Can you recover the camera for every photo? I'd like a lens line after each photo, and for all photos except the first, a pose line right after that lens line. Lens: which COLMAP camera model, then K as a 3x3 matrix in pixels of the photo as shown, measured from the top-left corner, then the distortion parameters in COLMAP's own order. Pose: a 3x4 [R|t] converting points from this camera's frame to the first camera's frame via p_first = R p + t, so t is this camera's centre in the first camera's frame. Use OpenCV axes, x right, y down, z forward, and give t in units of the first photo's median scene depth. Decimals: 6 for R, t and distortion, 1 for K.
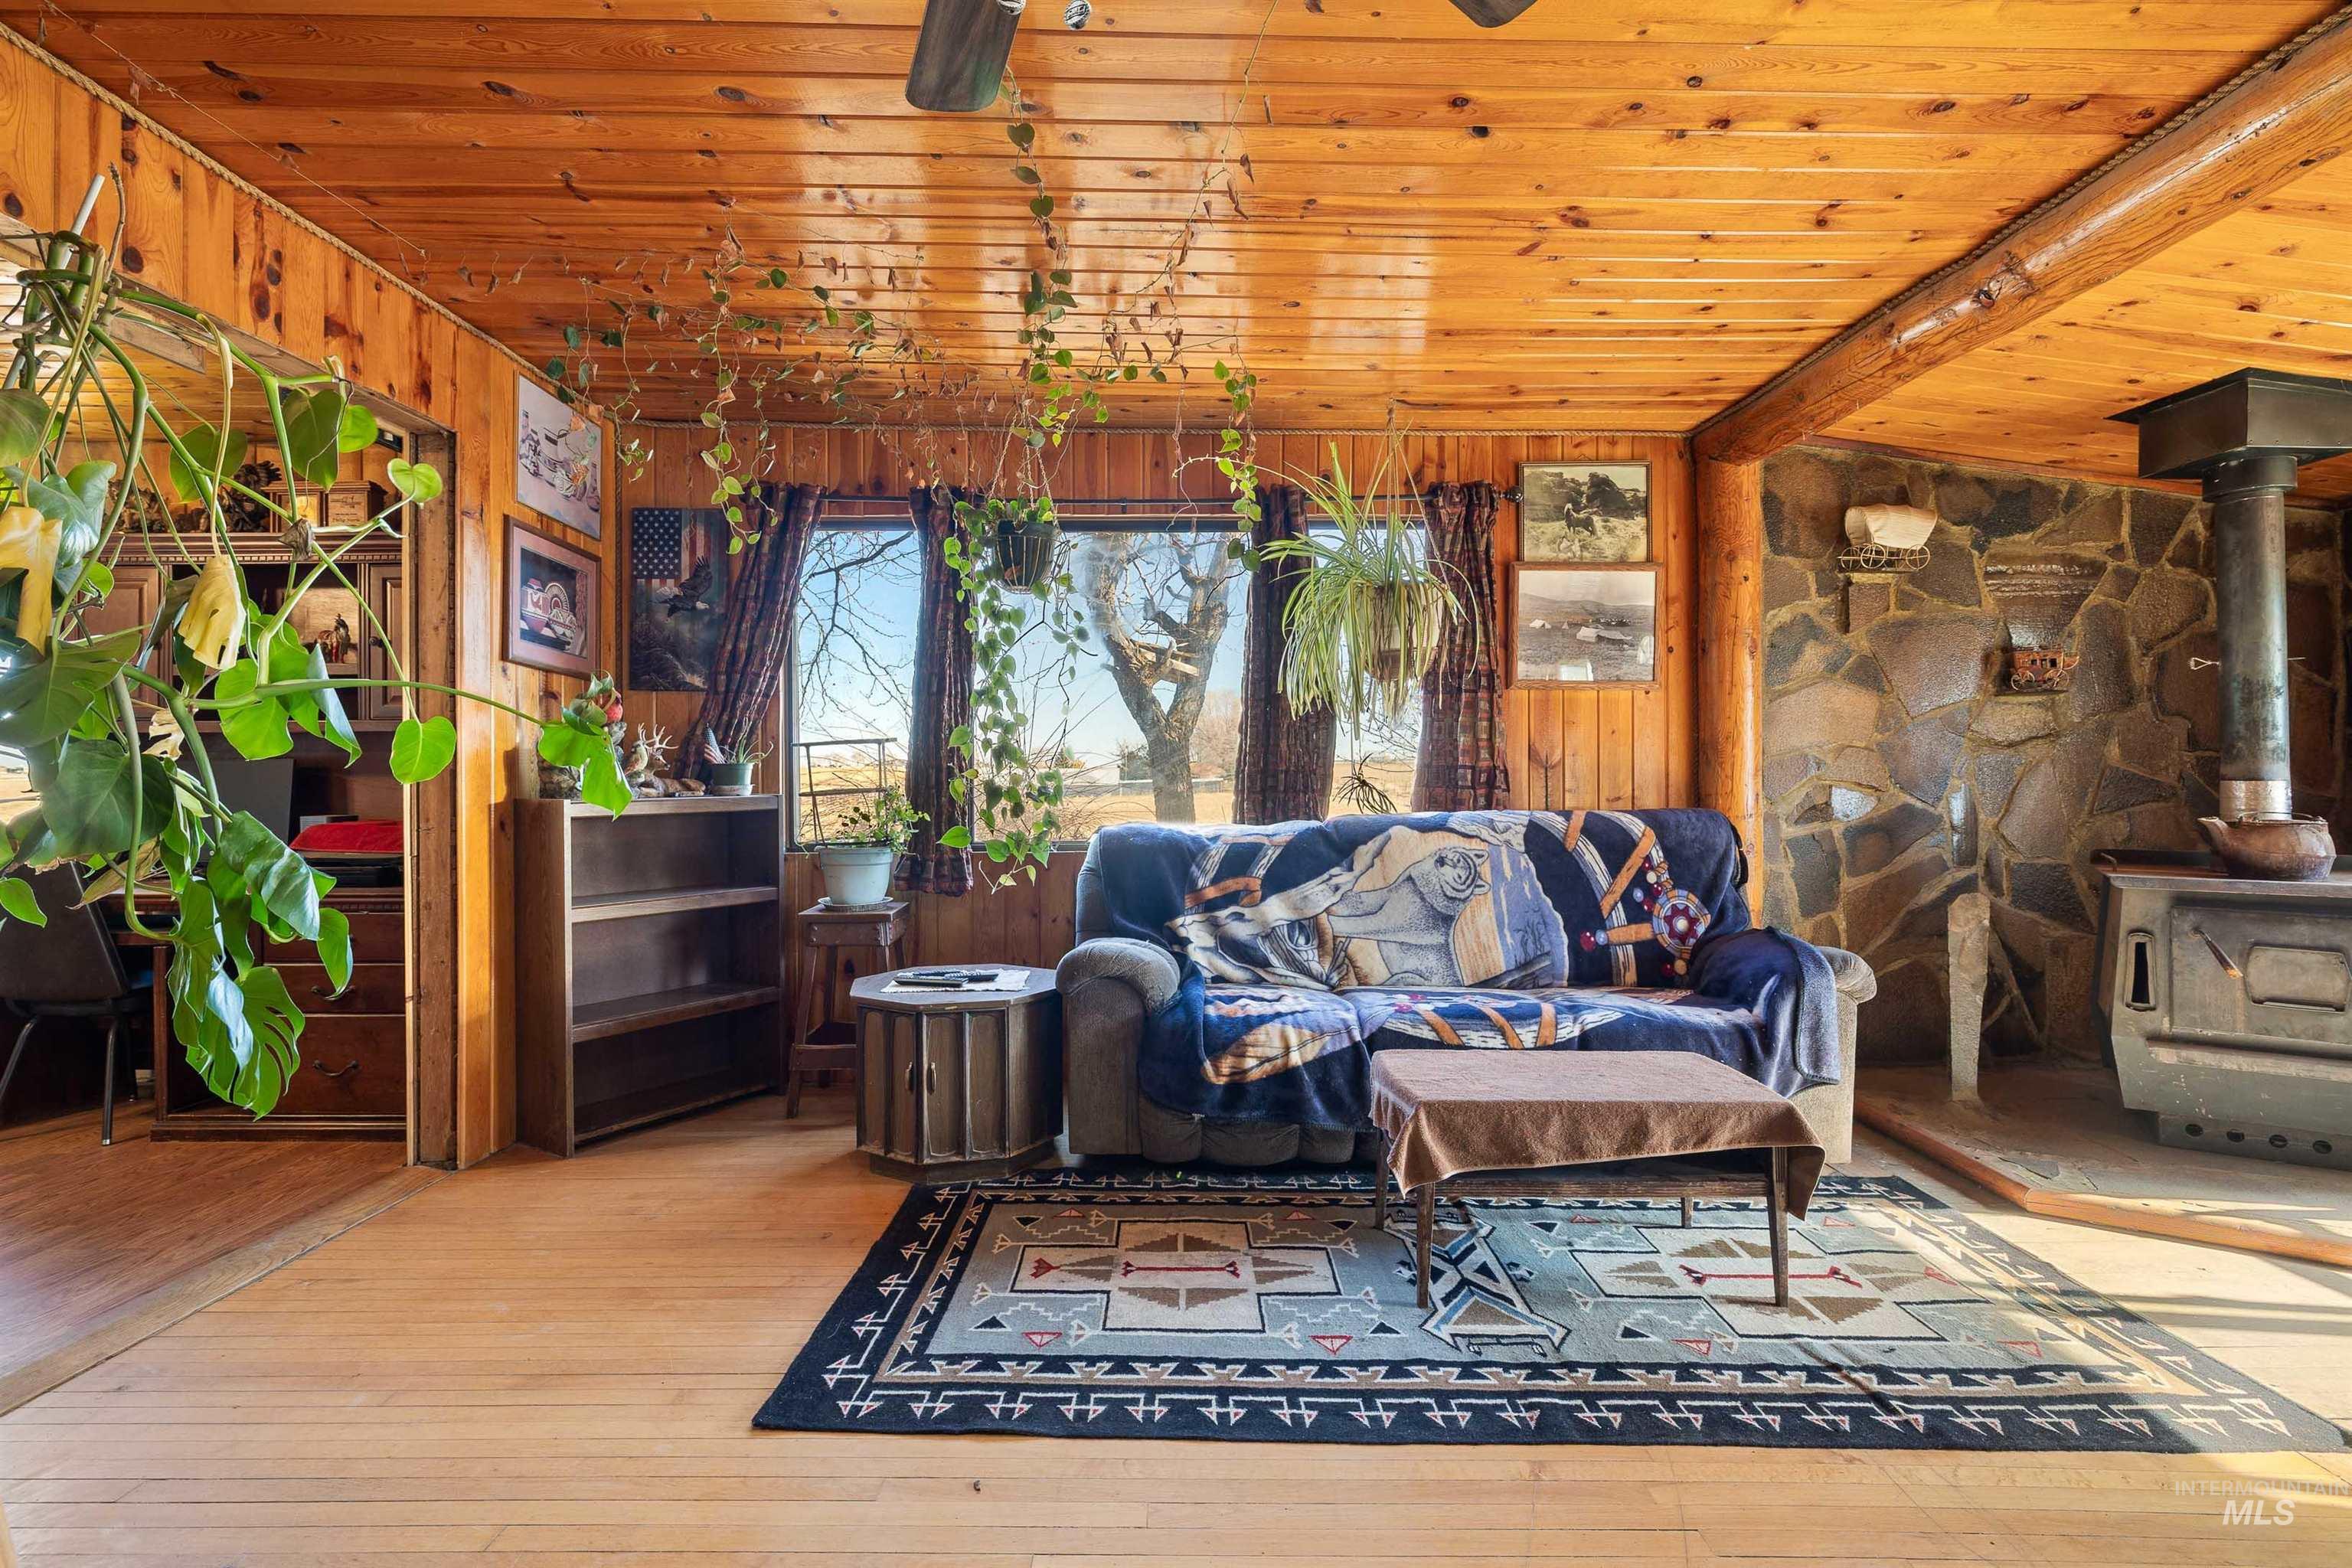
lens RADIAL K [[1059.3, 0, 1194.7], [0, 1059.3, 779.7], [0, 0, 1]] dist [-0.017771, 0.001009]
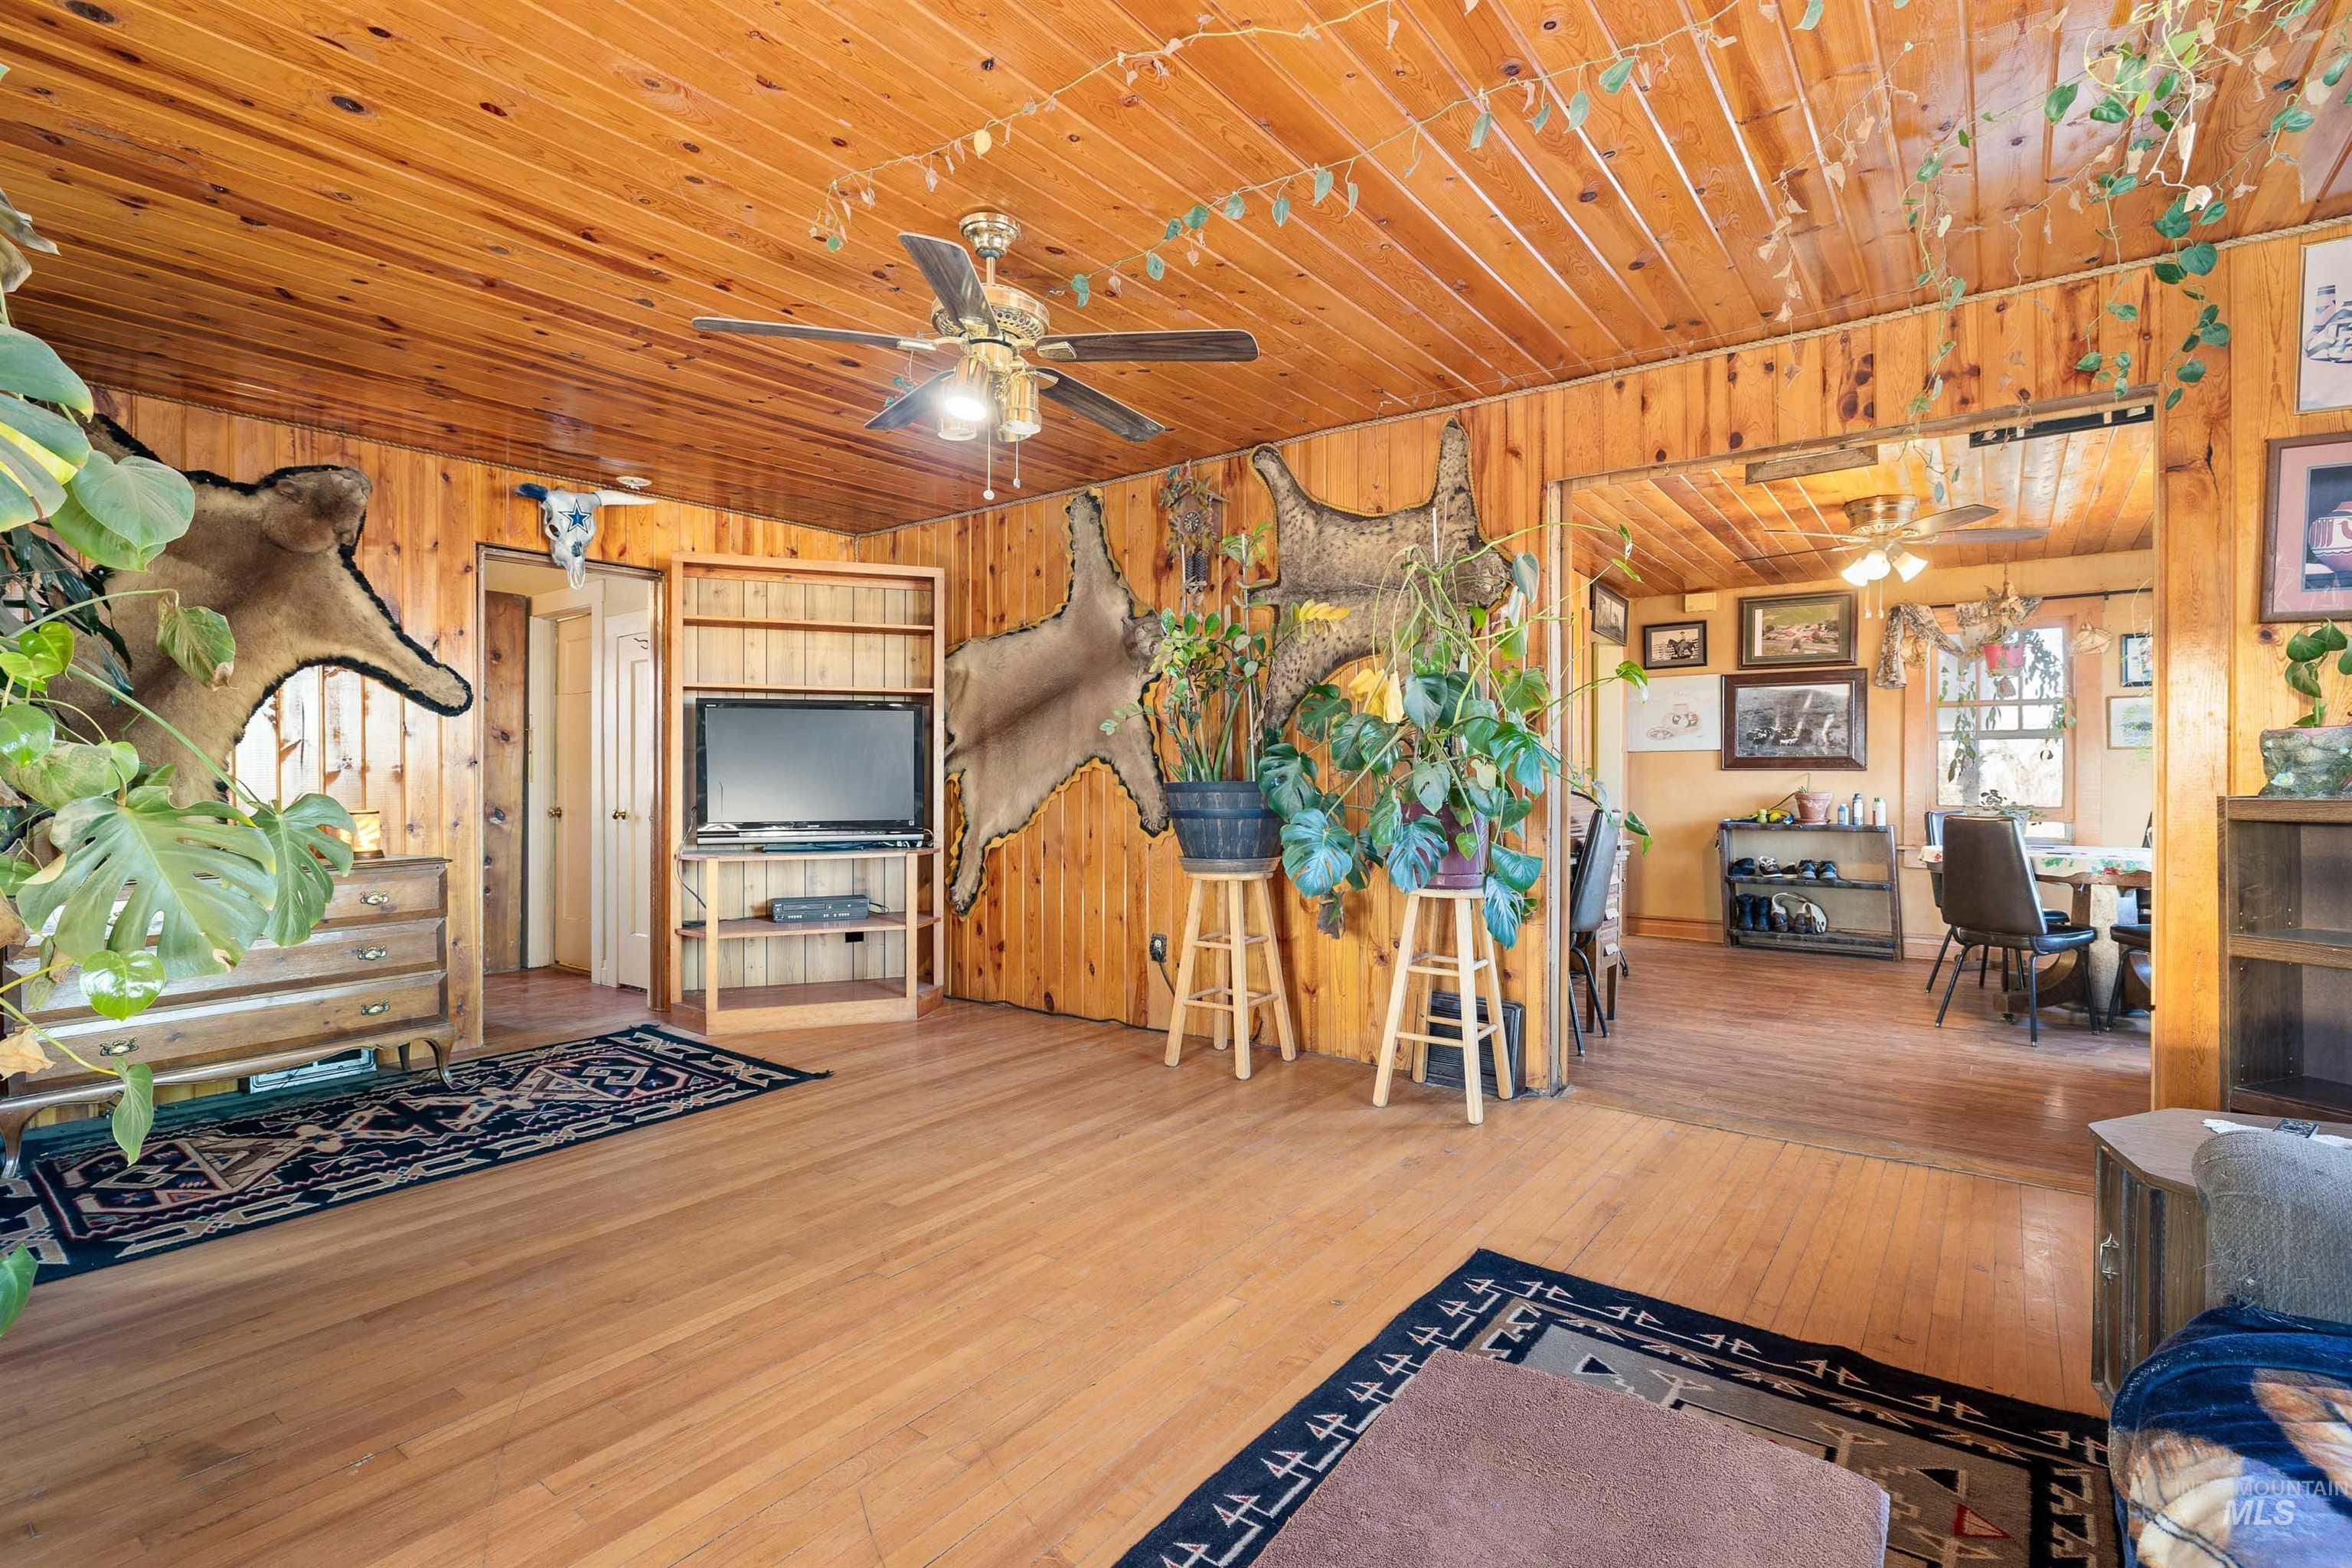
lens RADIAL K [[1122.7, 0, 1197.5], [0, 1122.7, 777.0], [0, 0, 1]] dist [-0.000507, 0.000317]
pose [[-0.596086, -0.001106, -0.802920, 0.414426], [-0.000261, 0.999999, -0.001183, 0.004357], [0.802921, -0.000496, -0.596085, 0.682067]]
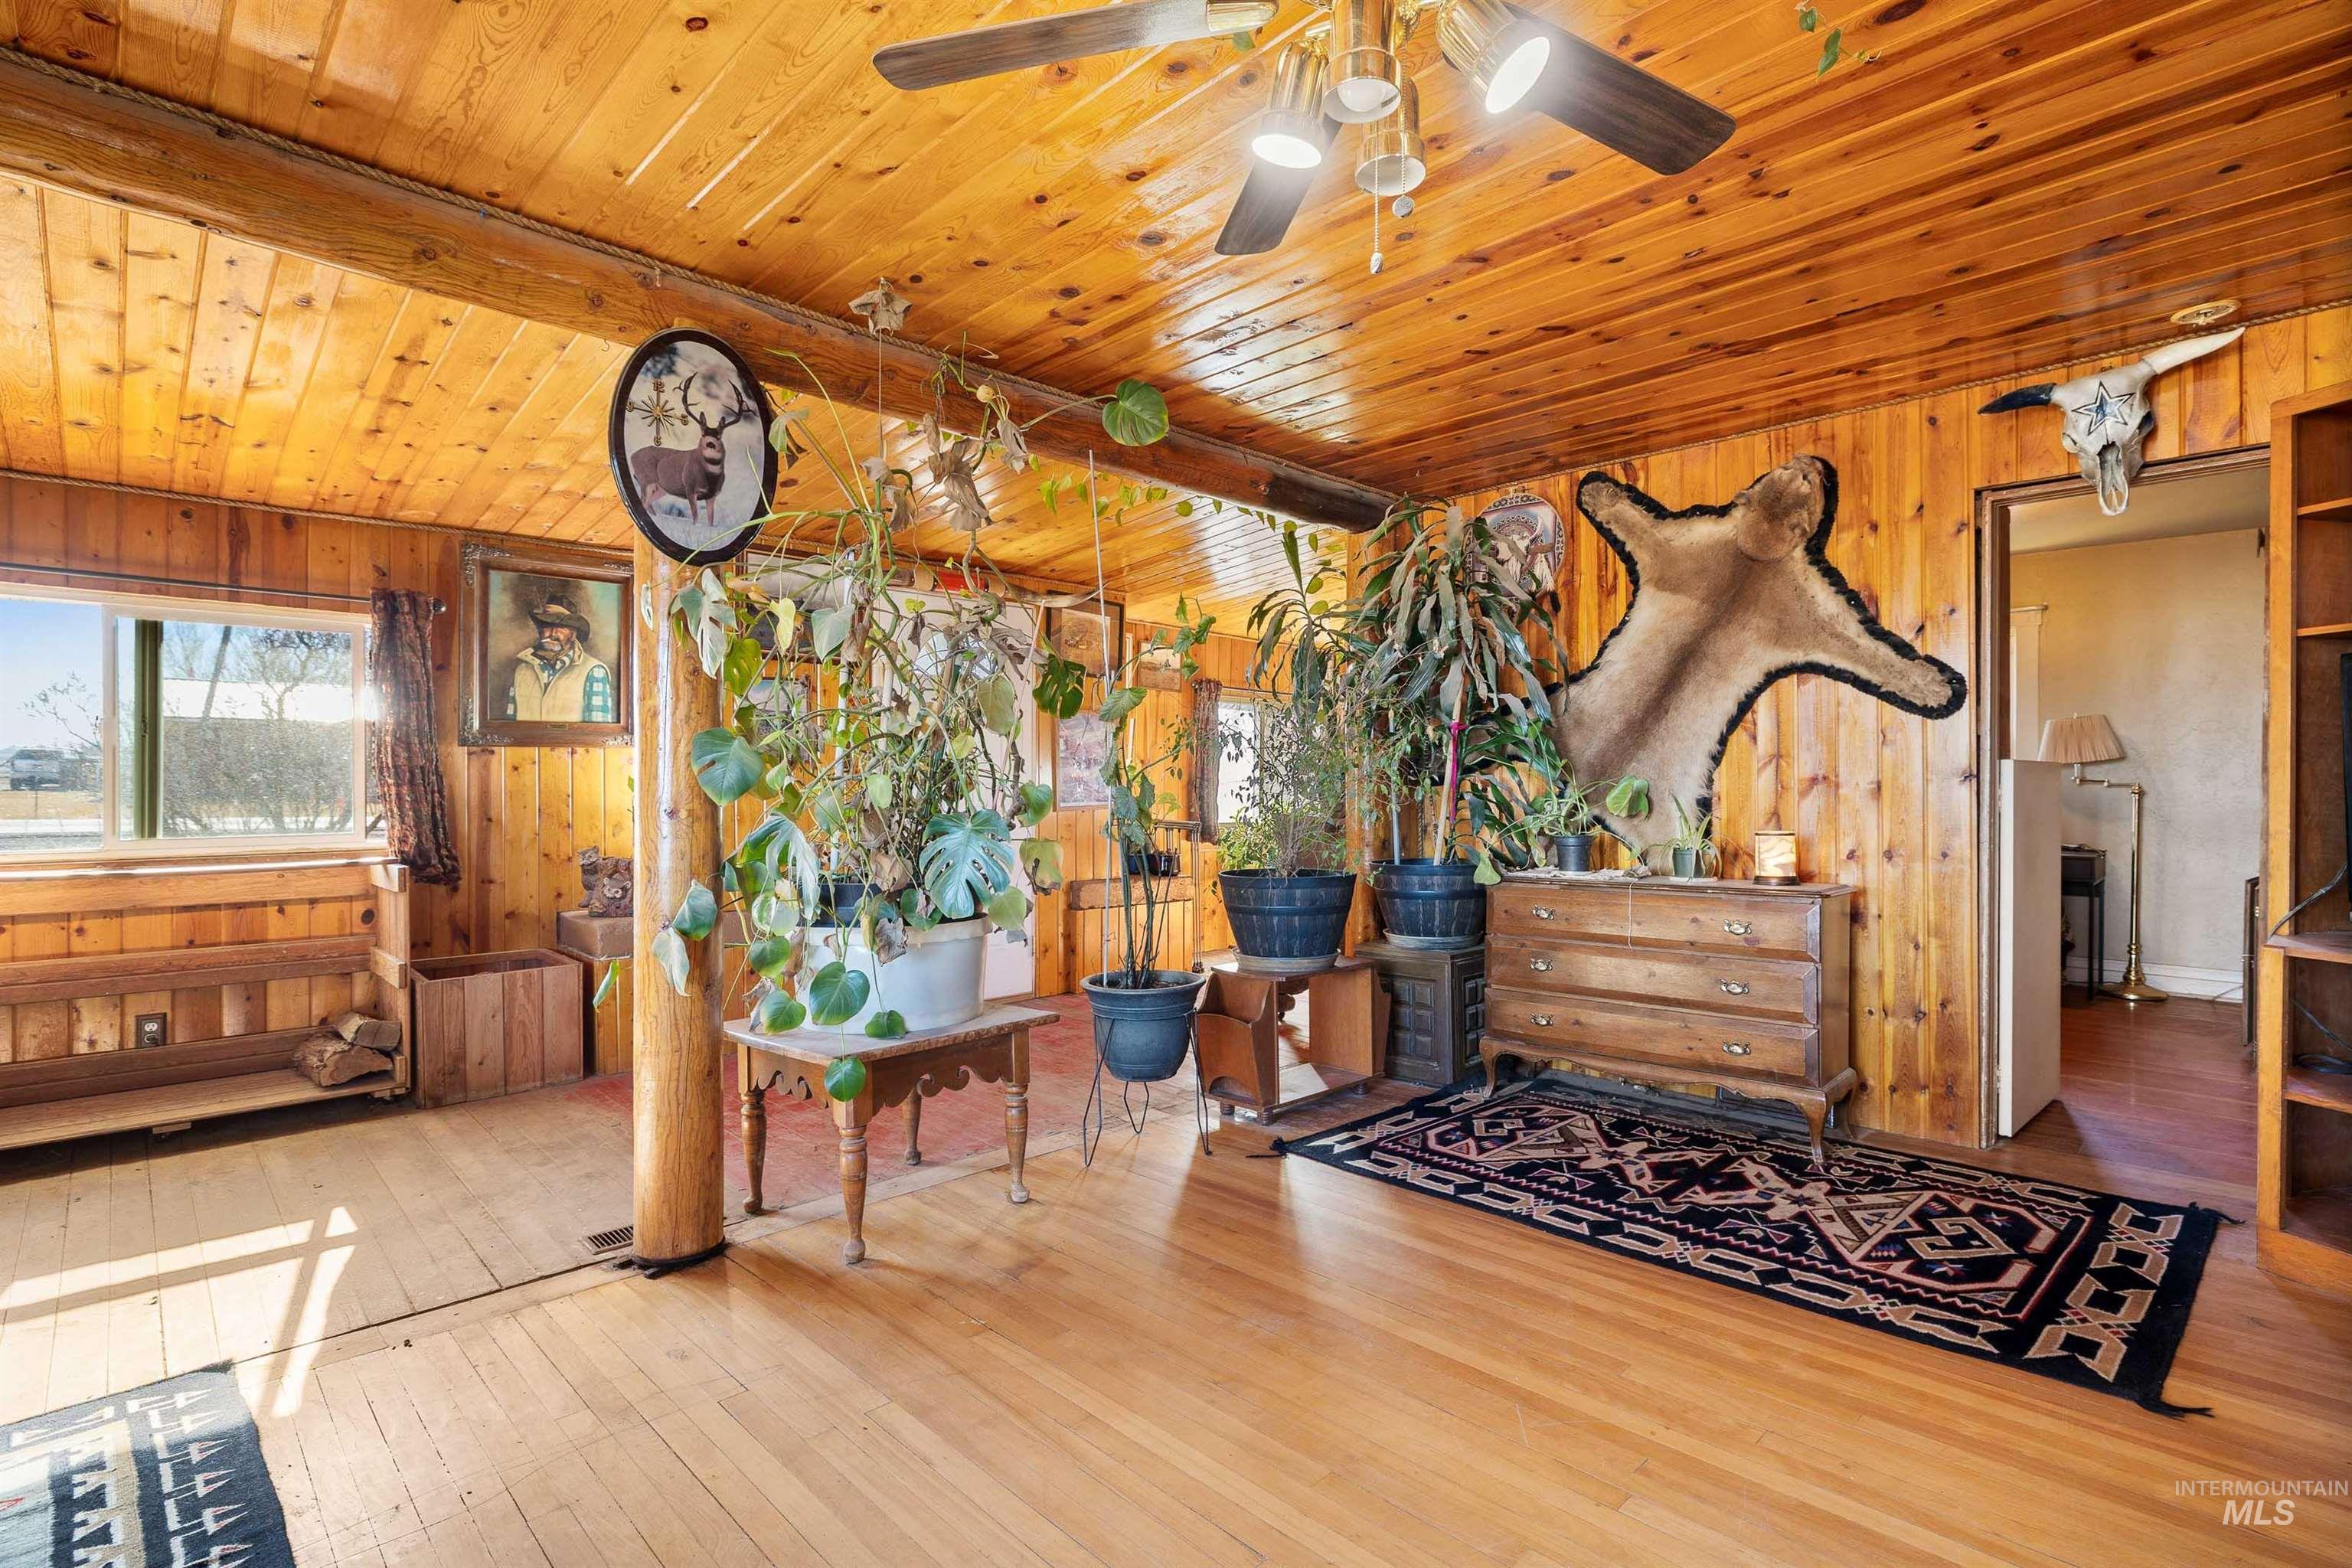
lens RADIAL K [[1110.0, 0, 1167.2], [0, 1110.0, 783.2], [0, 0, 1]] dist [-0.004721, -0.000621]
pose [[-0.686750, -0.000276, 0.726894, -0.216735], [-0.002321, 0.999996, -0.001813, -0.002796], [-0.726890, -0.002932, -0.686748, 0.478480]]
